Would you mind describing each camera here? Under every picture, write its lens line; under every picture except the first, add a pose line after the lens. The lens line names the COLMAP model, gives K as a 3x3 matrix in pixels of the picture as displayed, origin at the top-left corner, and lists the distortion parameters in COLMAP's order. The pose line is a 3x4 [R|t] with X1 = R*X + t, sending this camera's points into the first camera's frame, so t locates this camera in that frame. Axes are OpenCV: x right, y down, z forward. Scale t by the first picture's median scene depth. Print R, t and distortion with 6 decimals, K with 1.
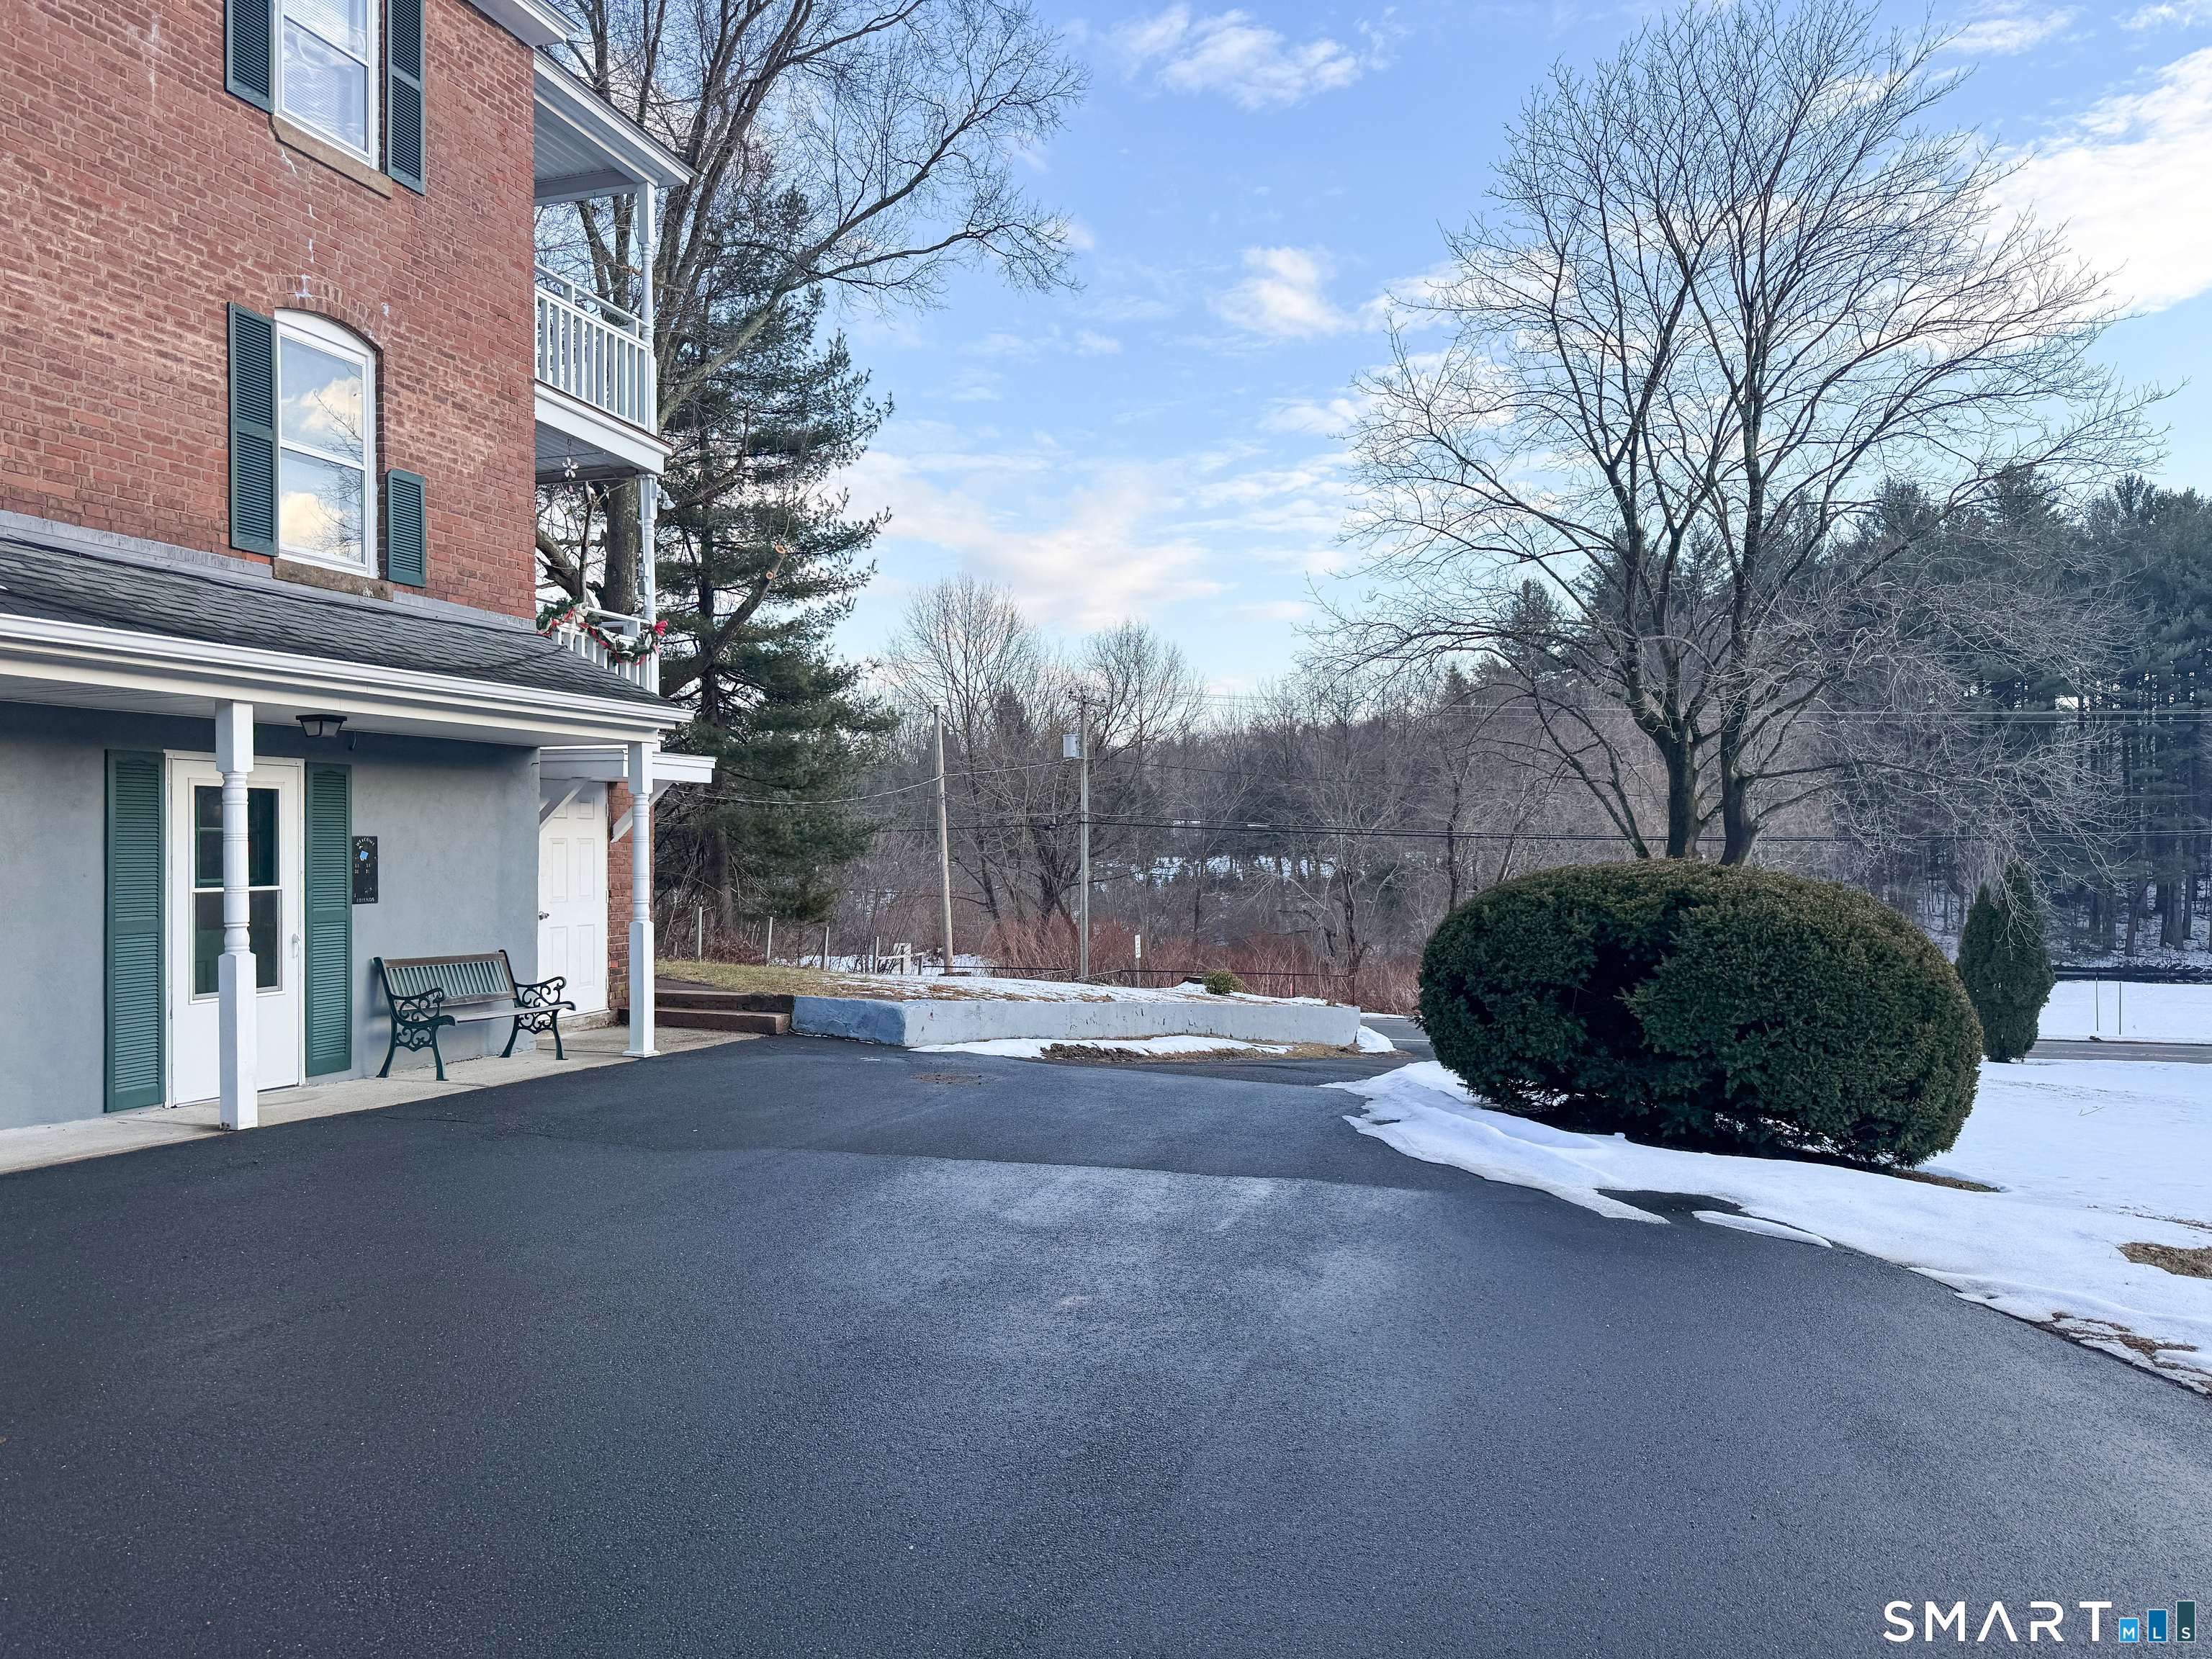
lens RADIAL K [[1537.7, 0, 1092.7], [0, 1537.7, 837.9], [0, 0, 1]] dist [0.012742, 0.000531]
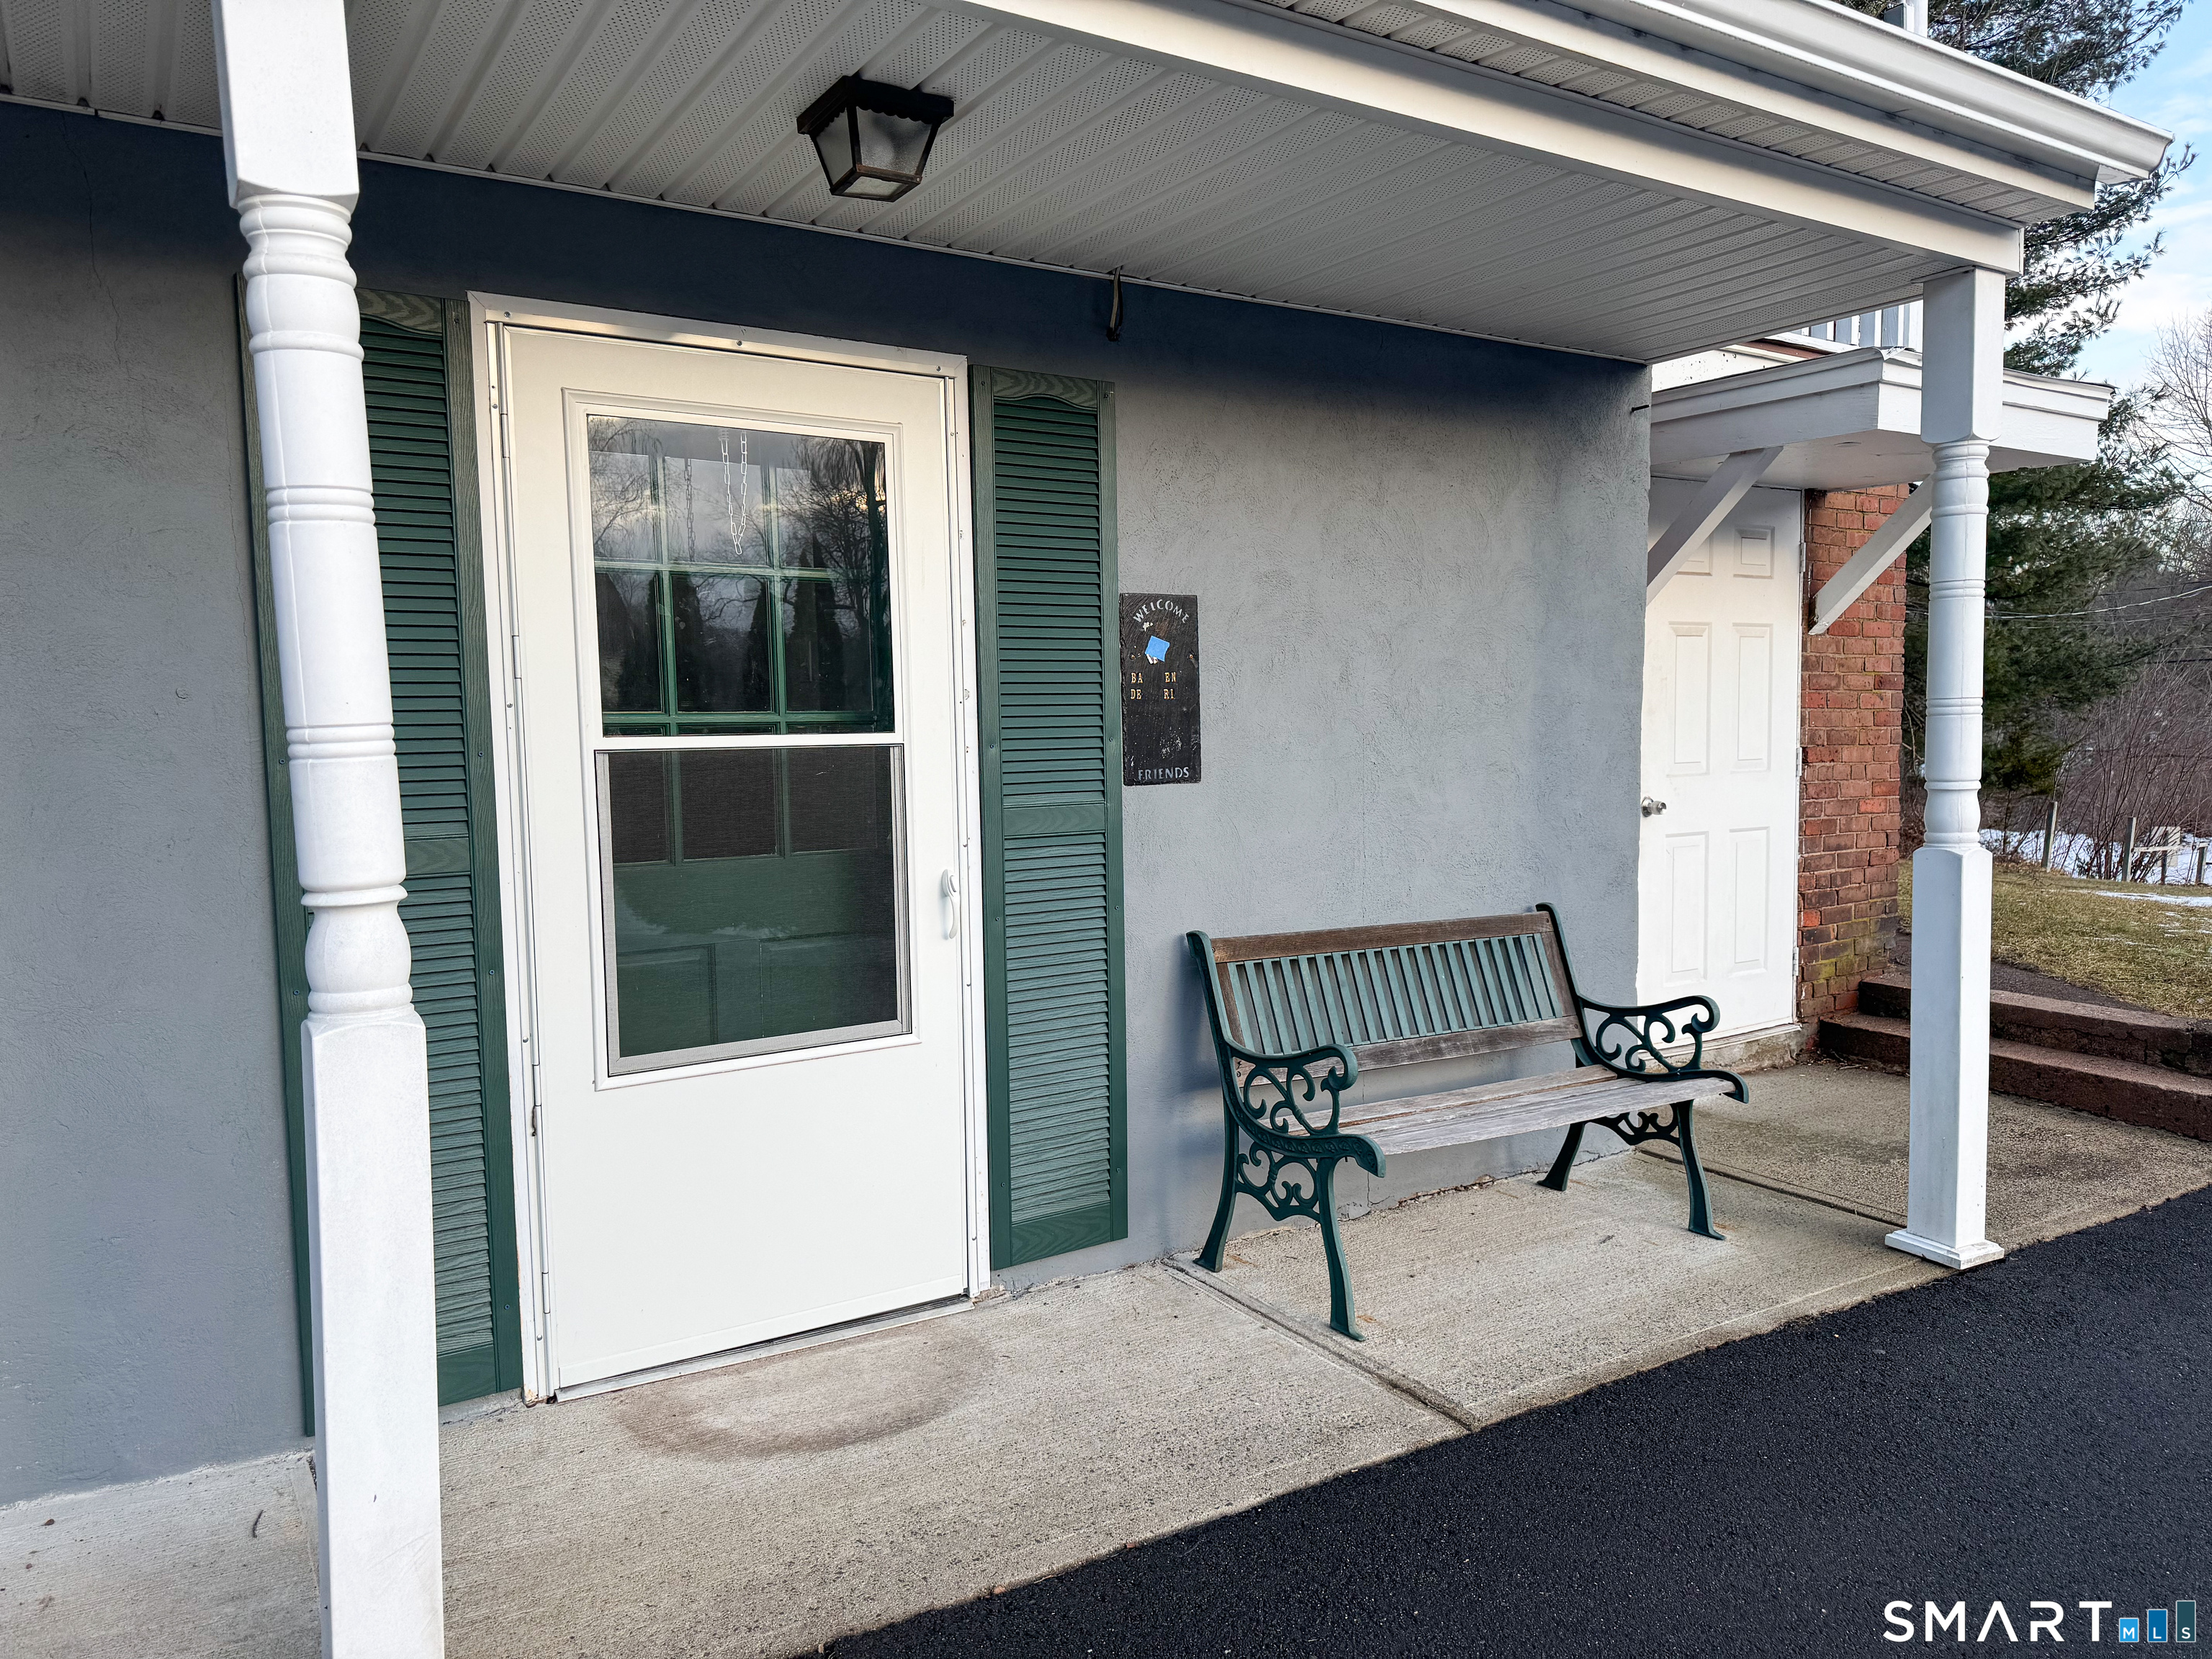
lens RADIAL K [[1537.7, 0, 1092.9], [0, 1537.7, 832.8], [0, 0, 1]] dist [0.012742, 0.000531]
pose [[0.777287, 0.038556, -0.627963, -0.235736], [0.018270, 0.996316, 0.083787, 0.021684], [0.628880, -0.076600, 0.773720, 0.647331]]
